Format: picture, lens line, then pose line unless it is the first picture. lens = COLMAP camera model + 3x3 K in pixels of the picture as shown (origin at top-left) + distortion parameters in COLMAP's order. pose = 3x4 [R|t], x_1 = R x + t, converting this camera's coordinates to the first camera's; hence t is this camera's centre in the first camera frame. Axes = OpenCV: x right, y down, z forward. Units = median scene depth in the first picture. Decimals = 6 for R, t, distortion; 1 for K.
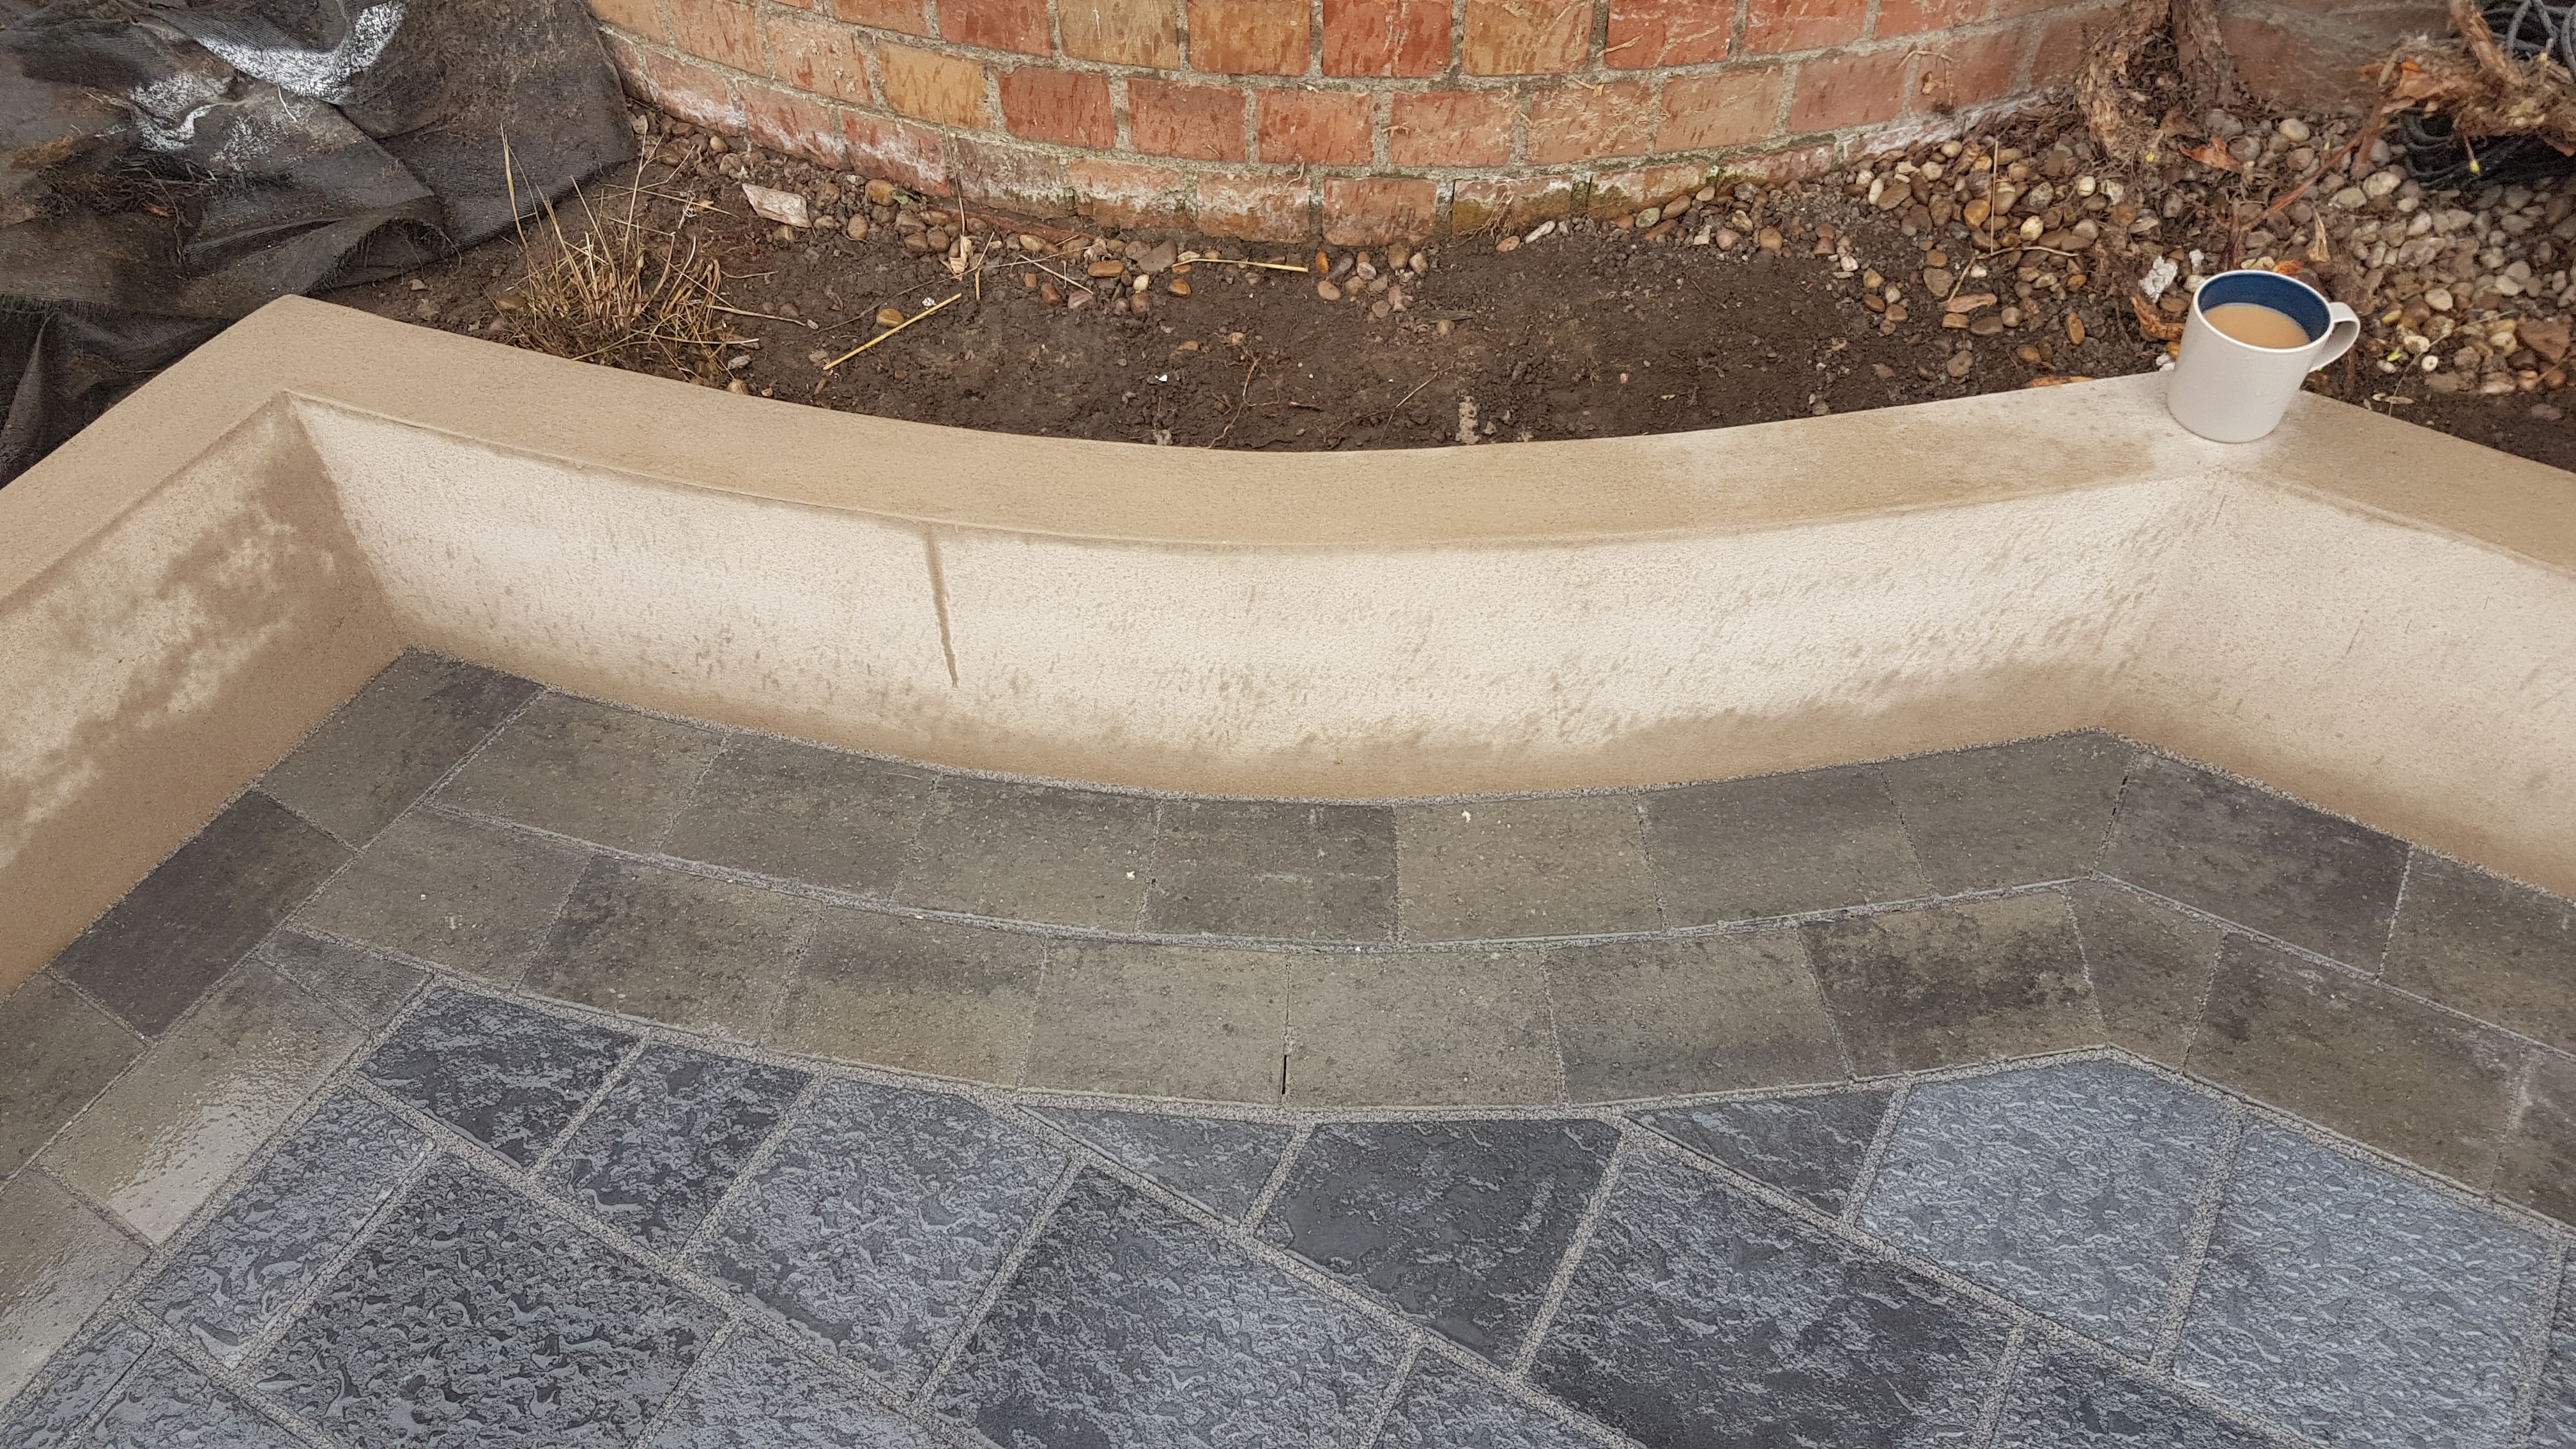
lens RADIAL K [[1948.2, 0, 1212.6], [0, 1948.2, 726.6], [0, 0, 1]] dist [0.167360, -0.261009]
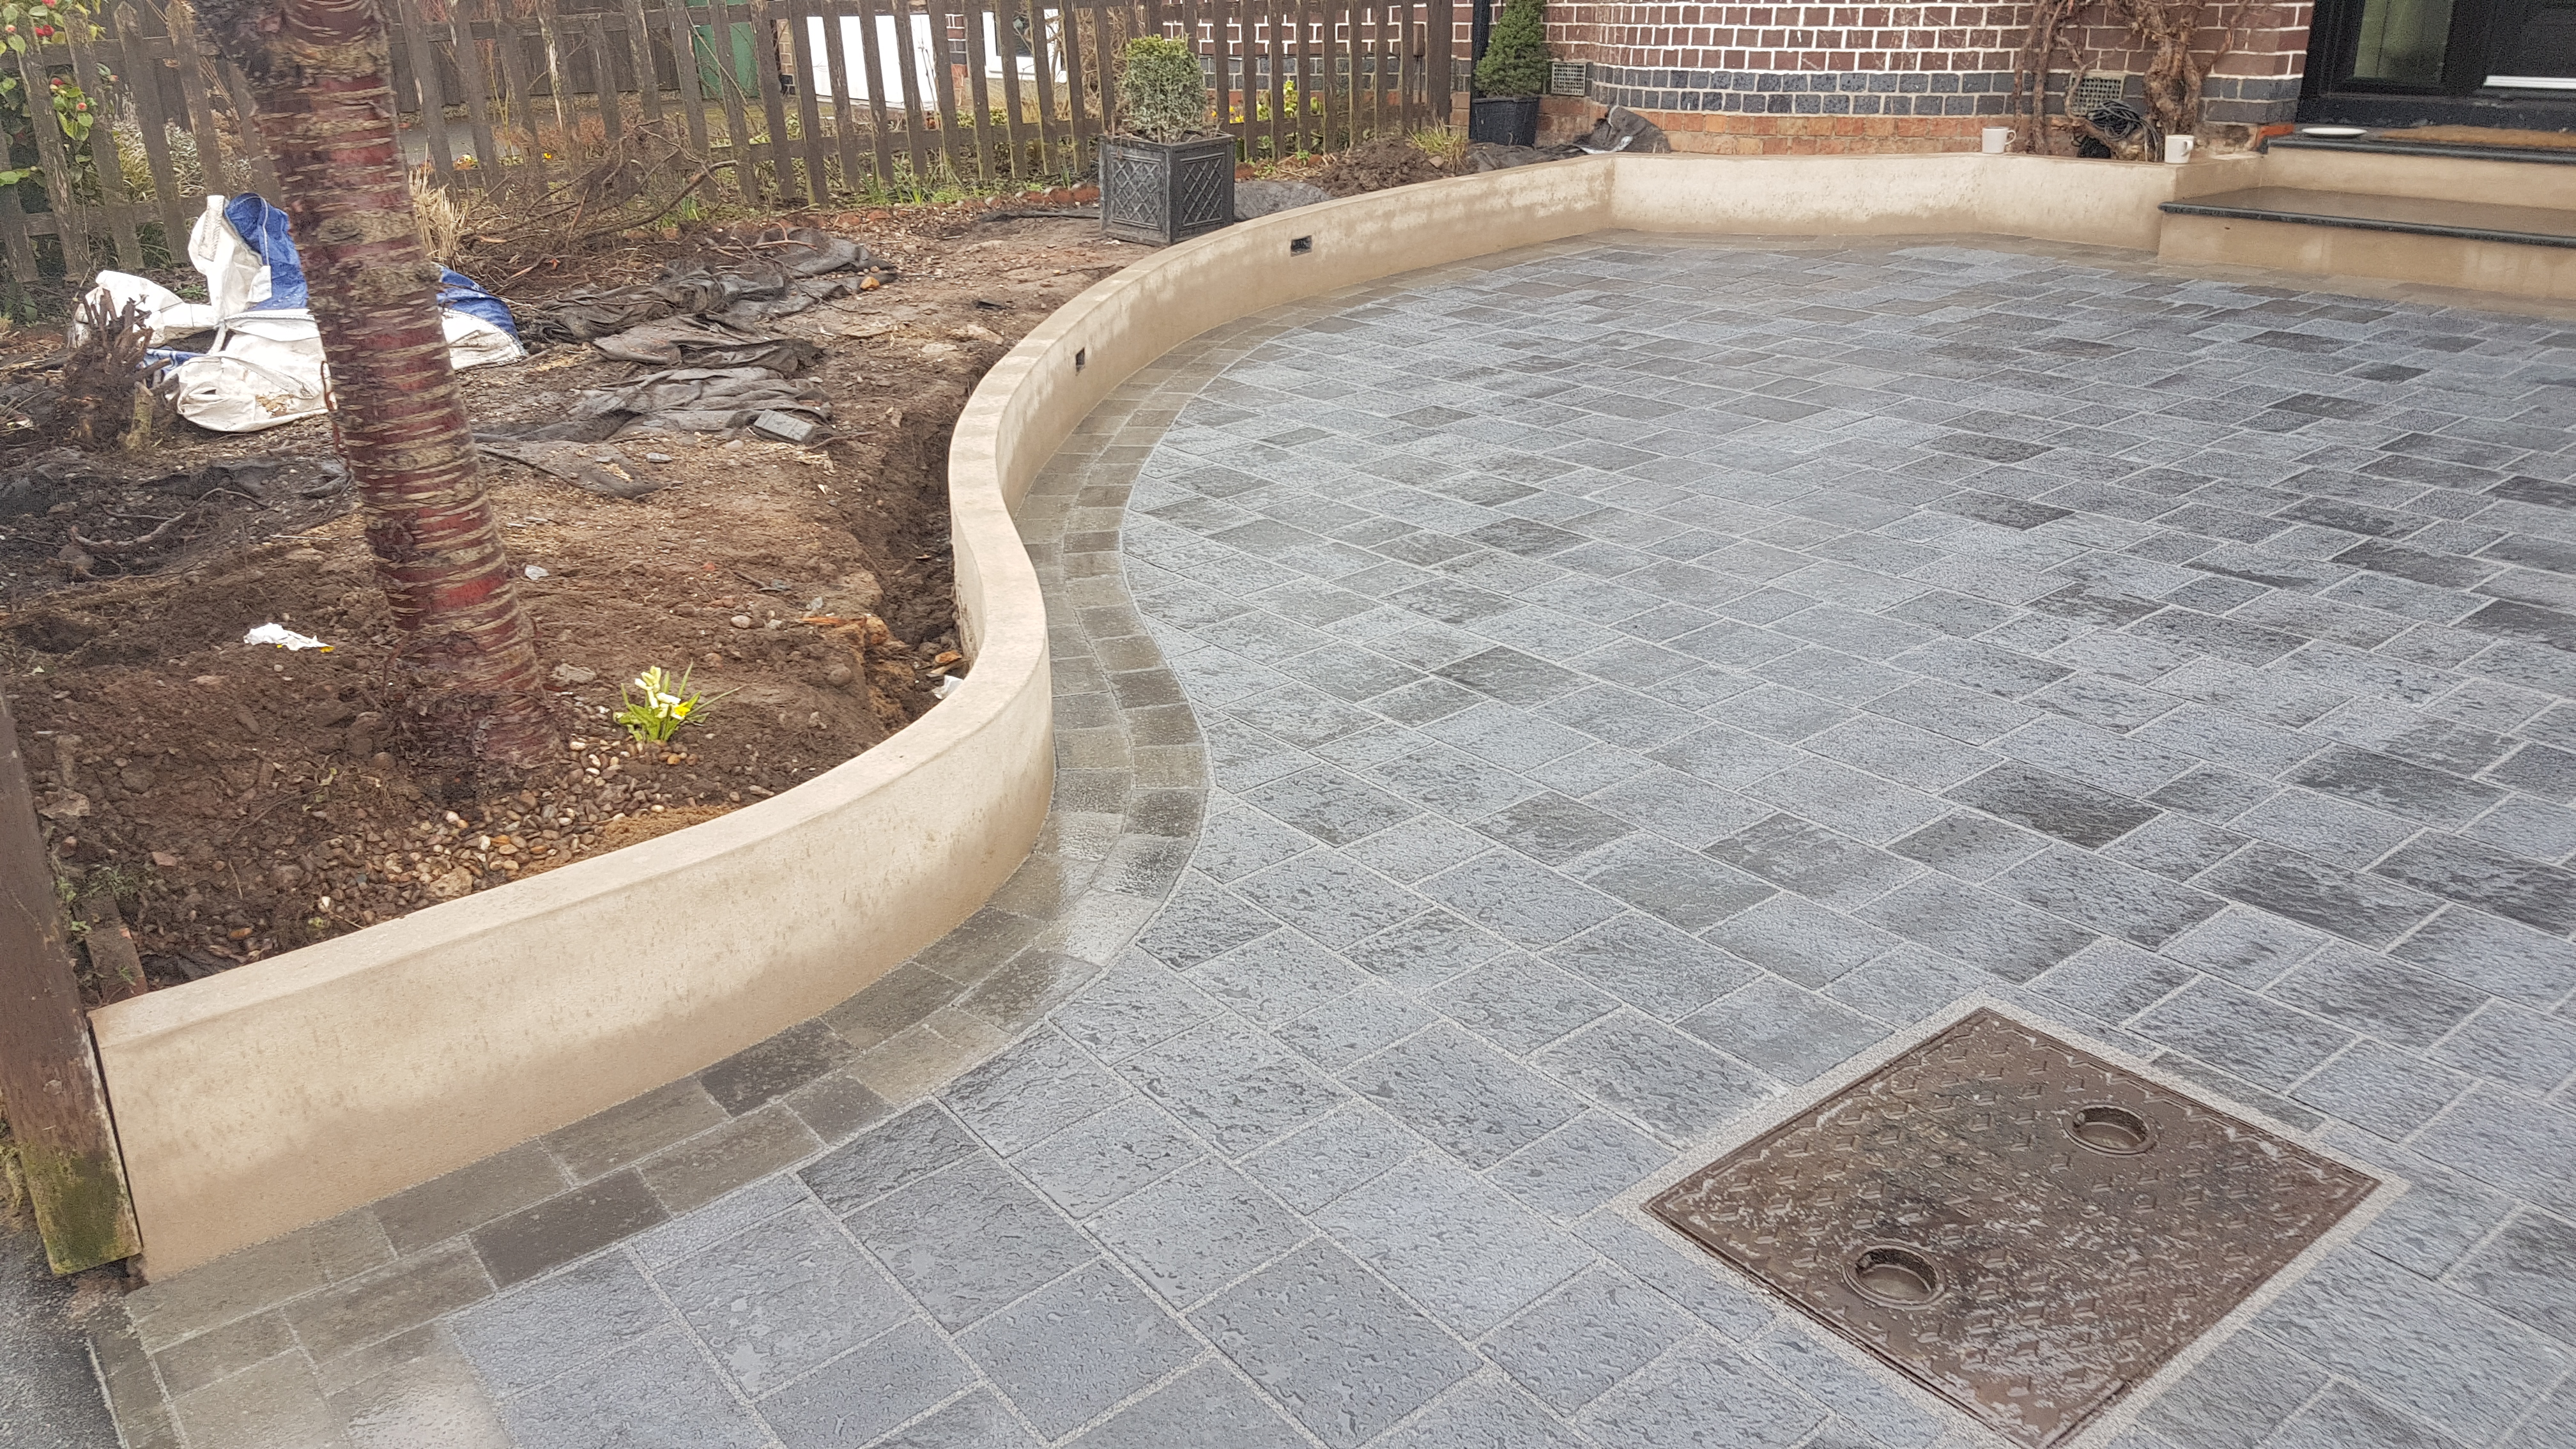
lens RADIAL K [[1948.2, 0, 1243.7], [0, 1948.2, 691.1], [0, 0, 1]] dist [0.167360, -0.261009]
pose [[0.922309, 0.150874, -0.355785, 0.653511], [-0.302191, 0.855428, -0.420622, 3.282411], [0.240888, 0.495458, 0.834562, -2.689717]]
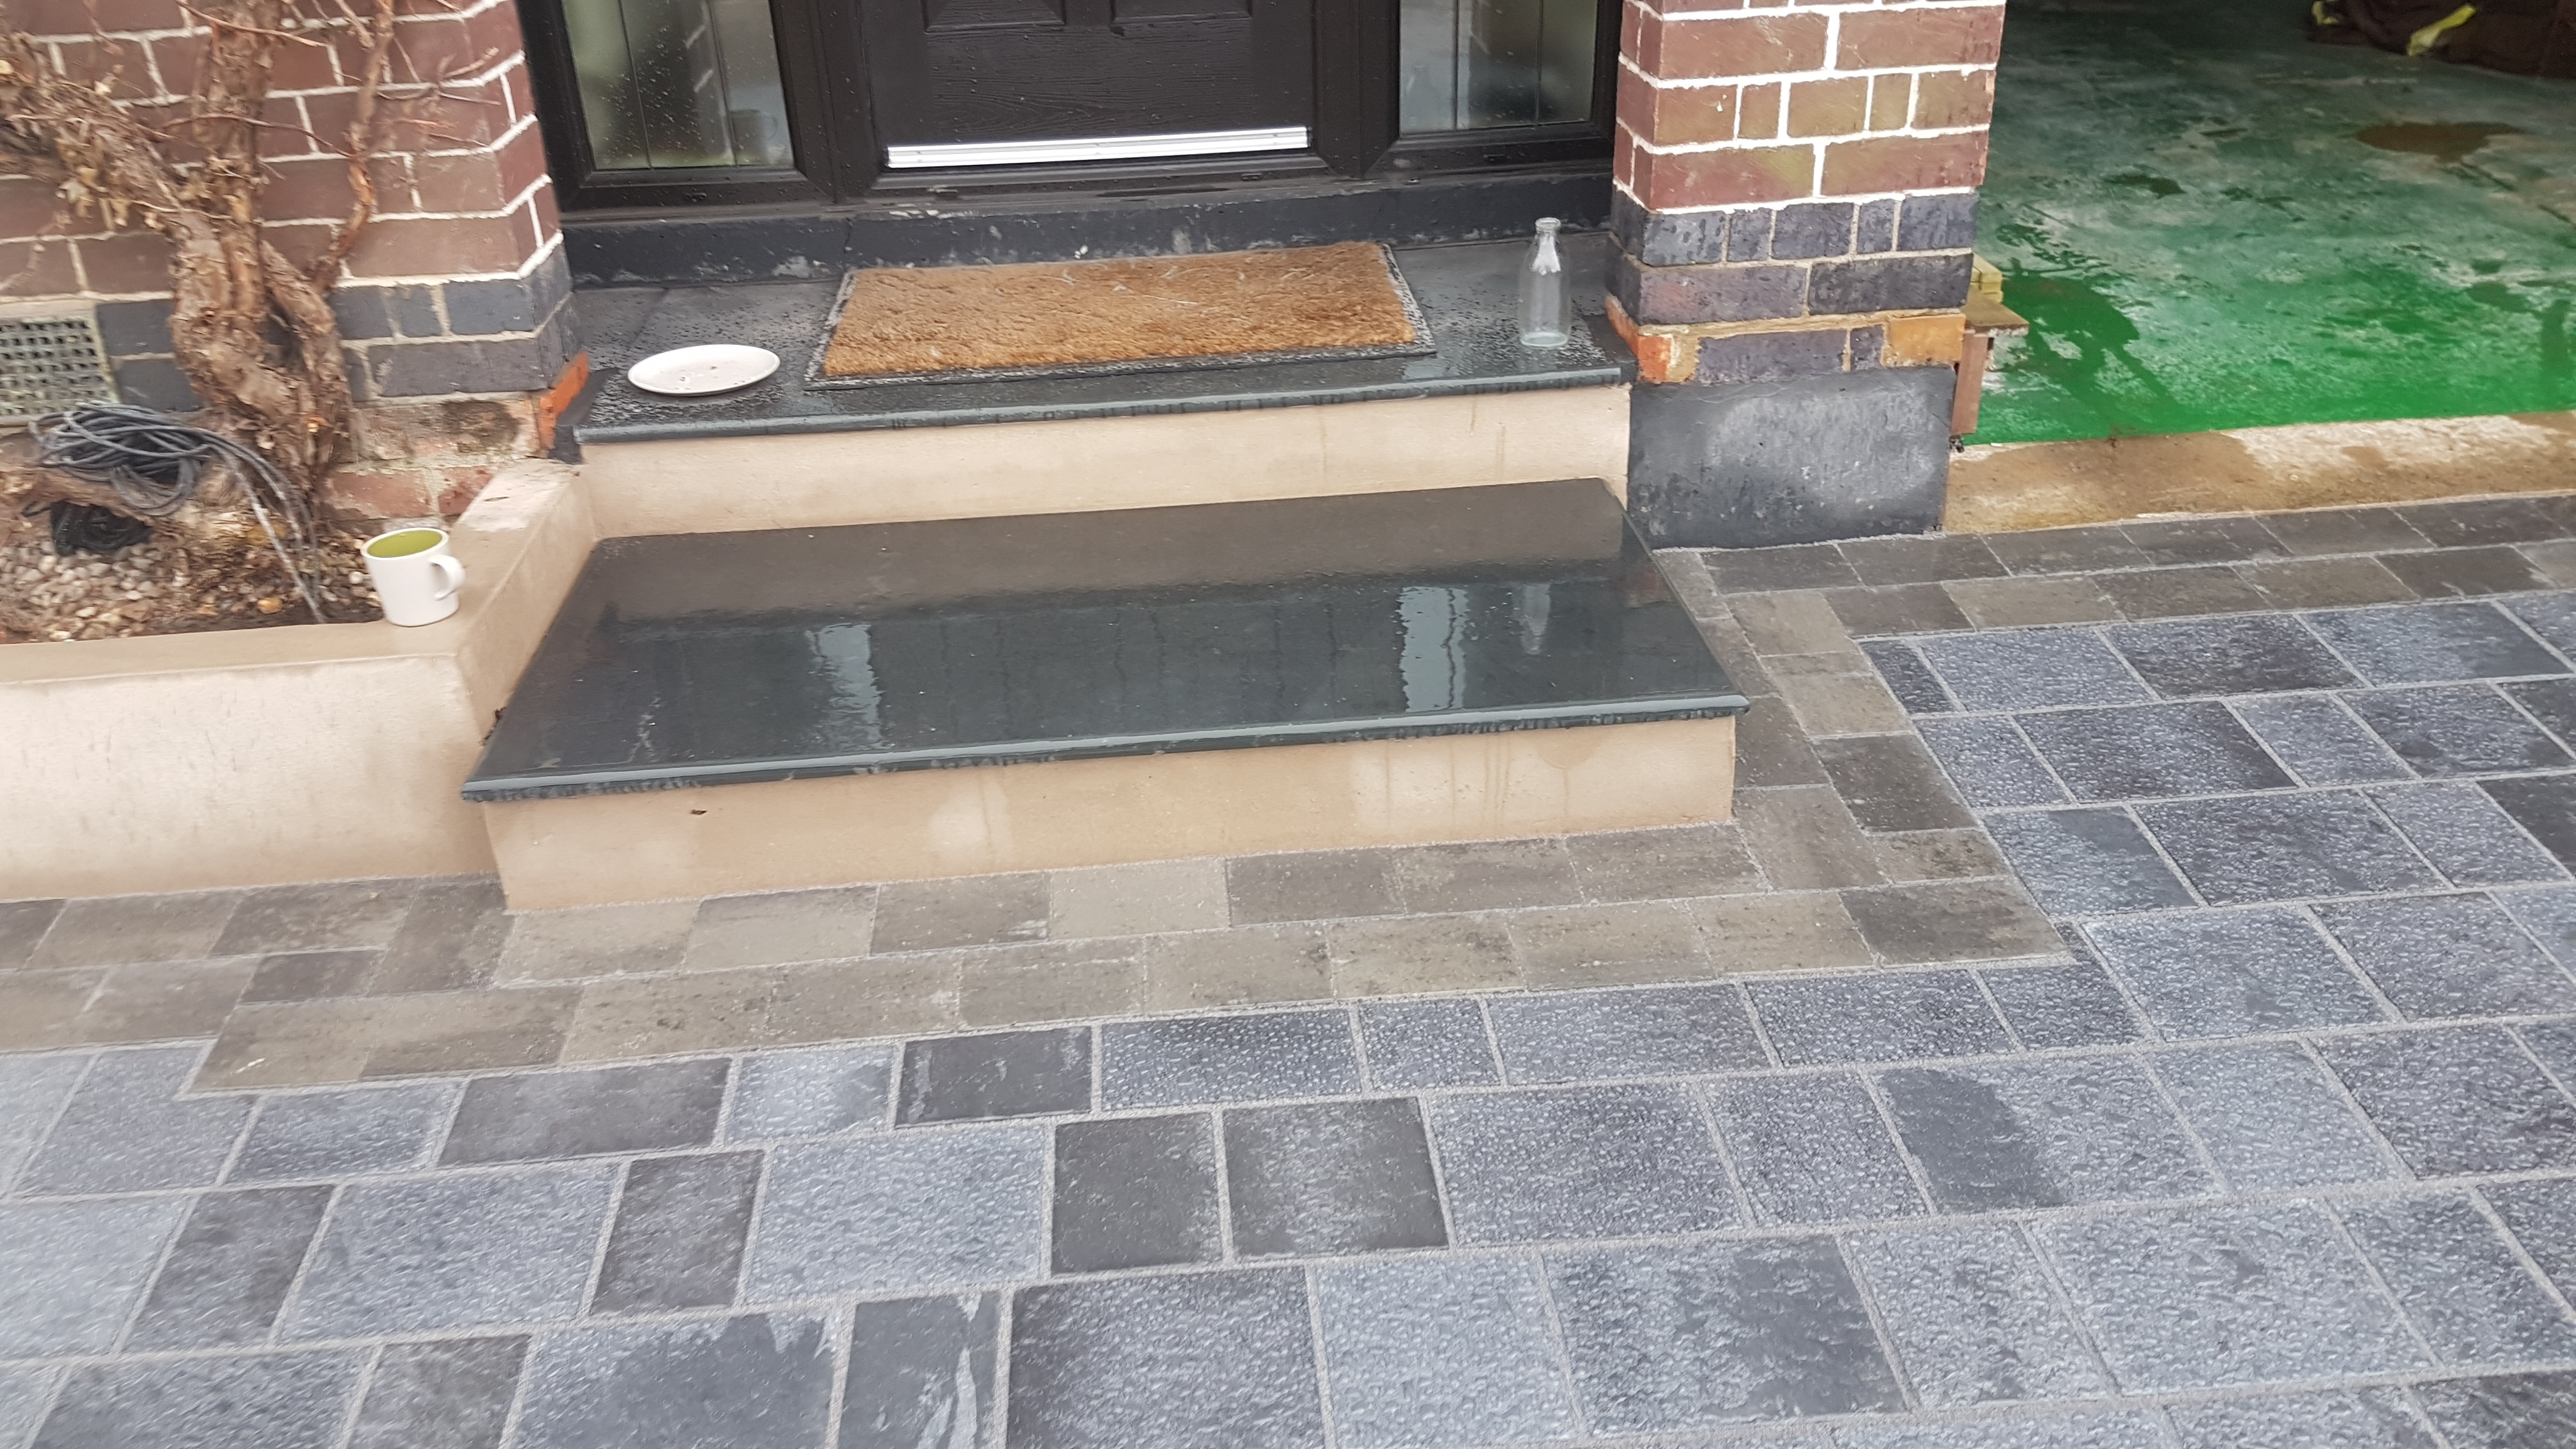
lens RADIAL K [[1948.2, 0, 1227.2], [0, 1948.2, 684.1], [0, 0, 1]] dist [0.167360, -0.261009]
pose [[0.833009, -0.256555, 0.490179, 0.570665], [0.427991, 0.860264, -0.277072, 0.660500], [-0.350599, 0.440596, 0.826411, -0.607966]]
